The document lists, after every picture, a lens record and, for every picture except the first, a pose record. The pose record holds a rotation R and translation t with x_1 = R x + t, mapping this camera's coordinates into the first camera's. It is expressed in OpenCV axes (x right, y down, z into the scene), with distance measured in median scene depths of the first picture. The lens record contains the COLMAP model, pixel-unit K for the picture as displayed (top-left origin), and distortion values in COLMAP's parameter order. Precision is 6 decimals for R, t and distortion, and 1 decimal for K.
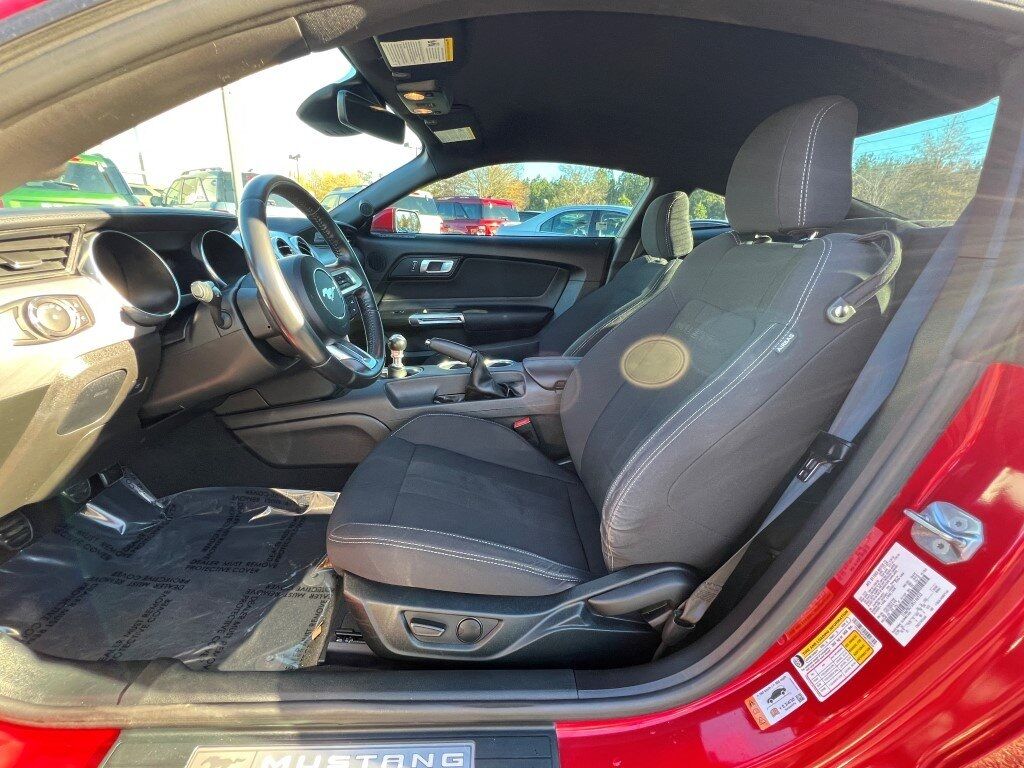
lens RADIAL K [[458.3, 0, 518.6], [0, 458.3, 384.7], [0, 0, 1]] dist [-0.000376, -0.001149]
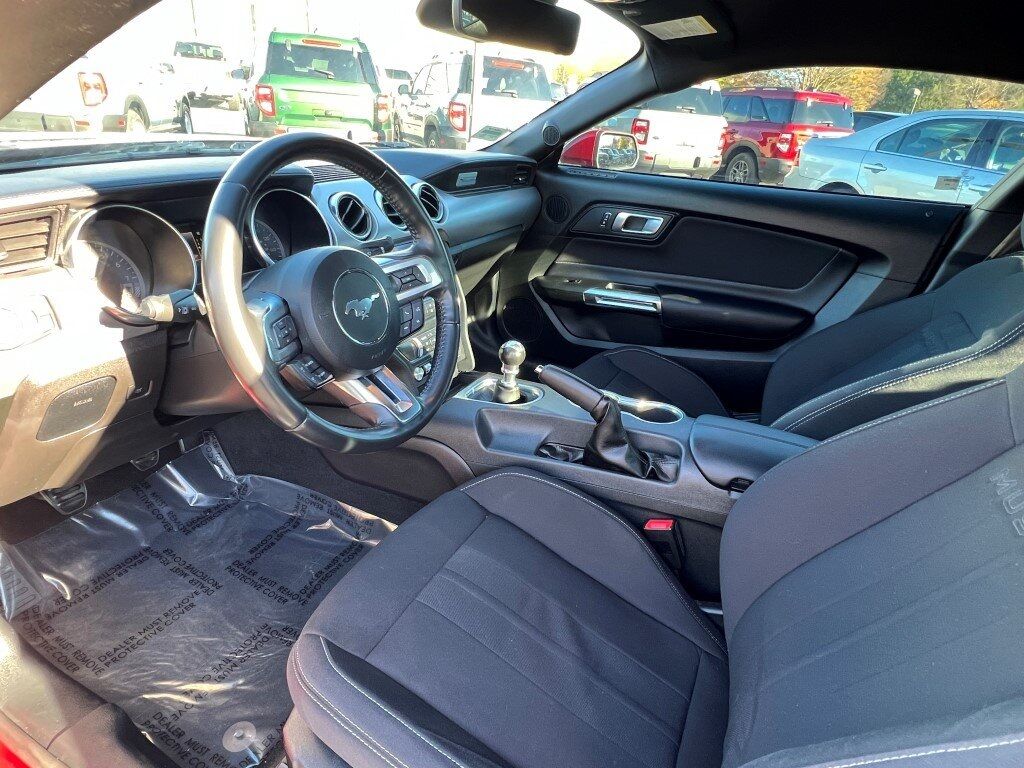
lens RADIAL K [[582.6, 0, 509.1], [0, 582.6, 386.7], [0, 0, 1]] dist [0.001036, -0.000010]
pose [[0.872162, 0.234616, -0.429290, 0.100456], [-0.191688, 0.971223, 0.141353, -0.136826], [0.450100, -0.040993, 0.892037, 0.173249]]
